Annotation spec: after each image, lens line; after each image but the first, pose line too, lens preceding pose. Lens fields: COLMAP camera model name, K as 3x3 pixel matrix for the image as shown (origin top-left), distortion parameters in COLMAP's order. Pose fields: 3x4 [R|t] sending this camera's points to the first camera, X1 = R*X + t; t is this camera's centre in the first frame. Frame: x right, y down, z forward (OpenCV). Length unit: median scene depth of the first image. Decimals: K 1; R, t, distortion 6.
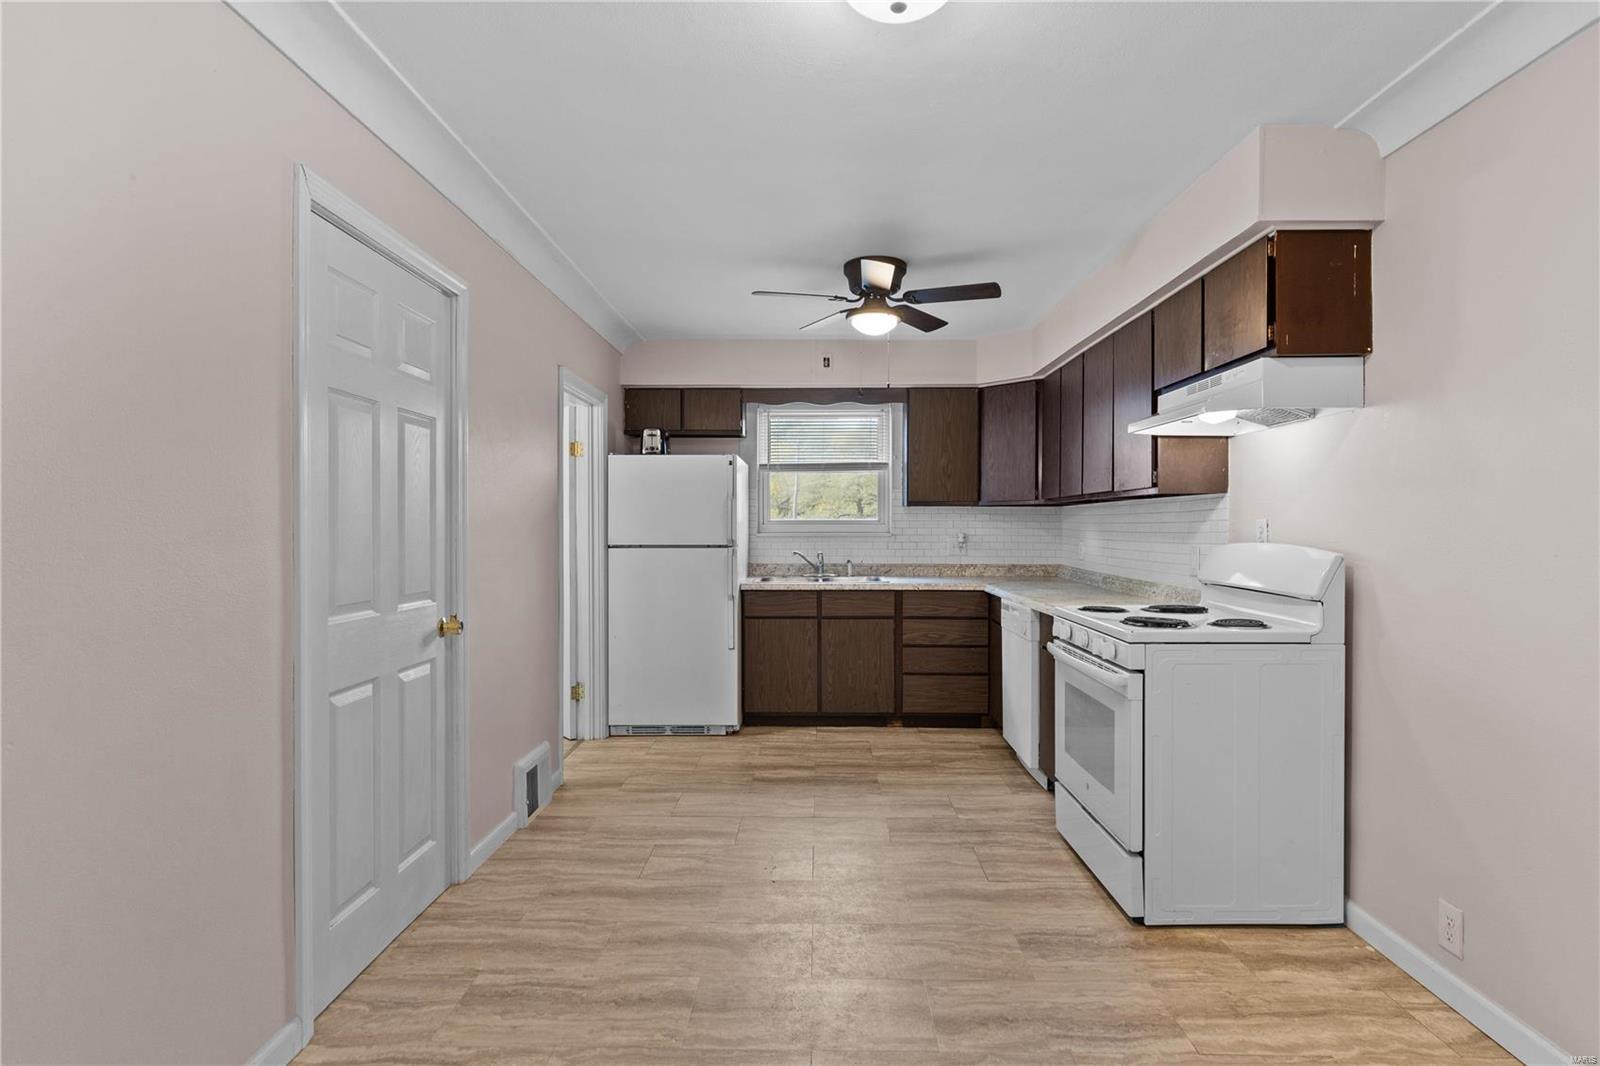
lens RADIAL K [[817.4, 0, 808.9], [0, 817.4, 532.7], [0, 0, 1]] dist [0.000013, -0.000310]
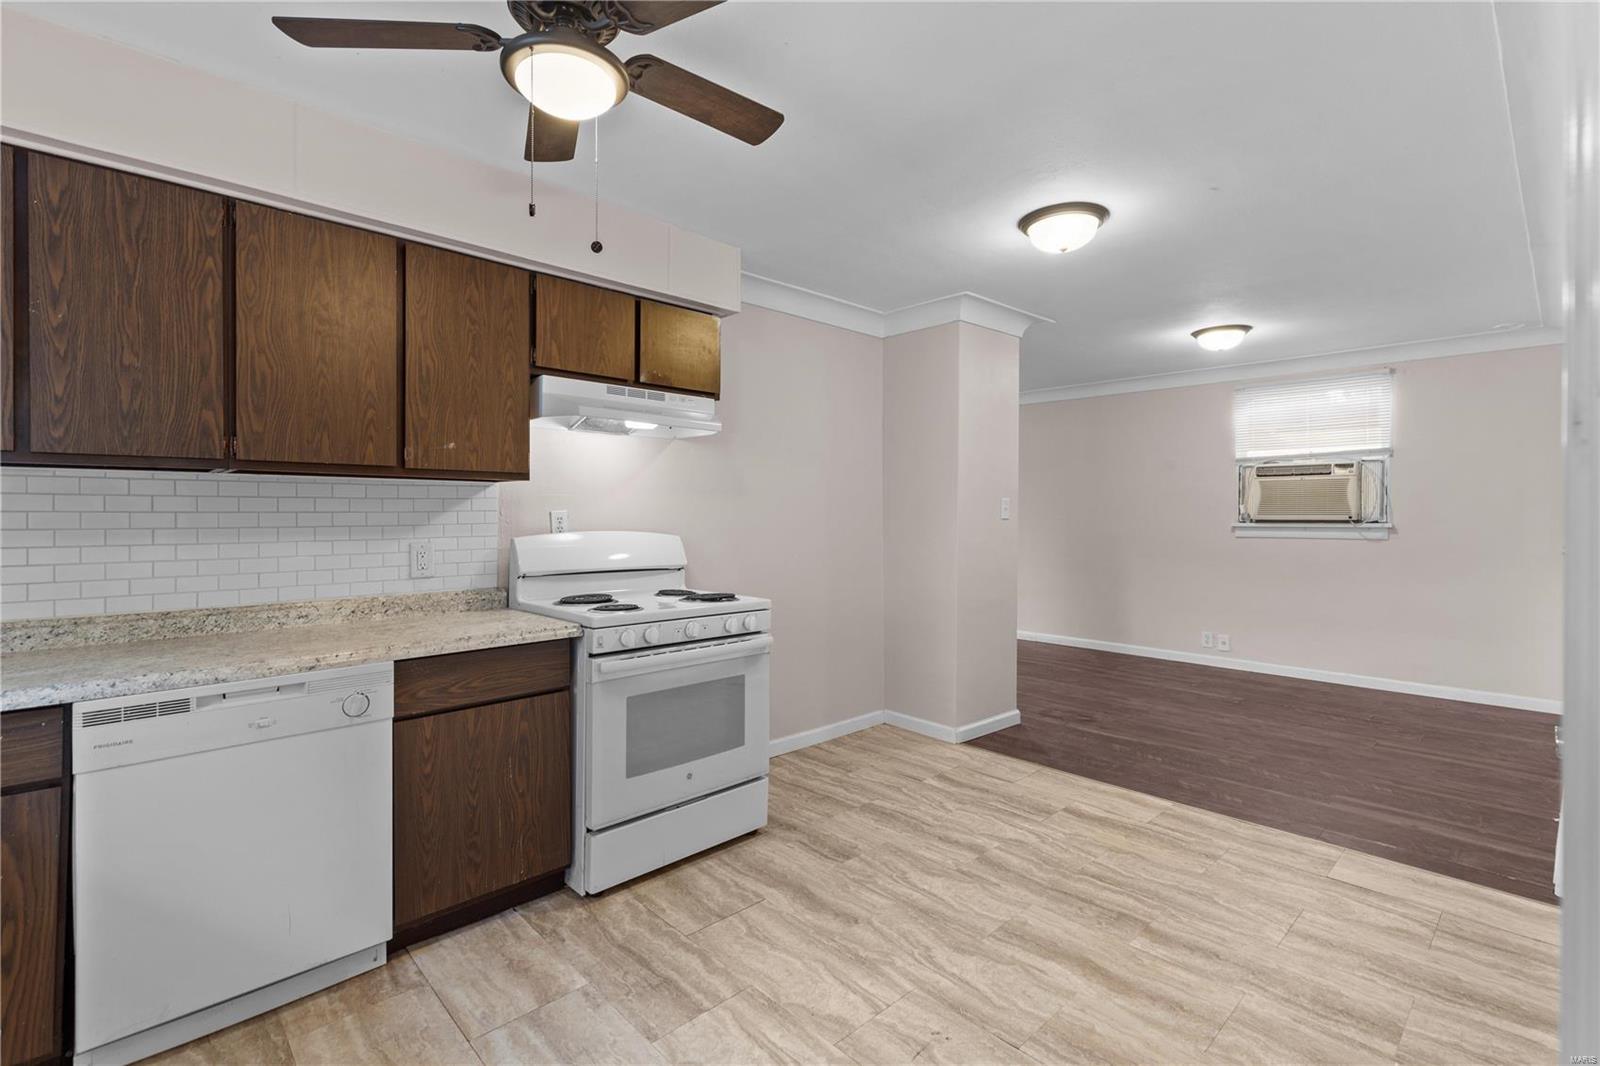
lens RADIAL K [[736.3, 0, 811.3], [0, 736.3, 515.9], [0, 0, 1]] dist [0.010928, -0.000298]
pose [[-0.706340, -0.004472, 0.707858, -0.282505], [0.002168, 0.999962, 0.008480, -0.012586], [-0.707869, 0.007524, -0.706303, 1.066551]]
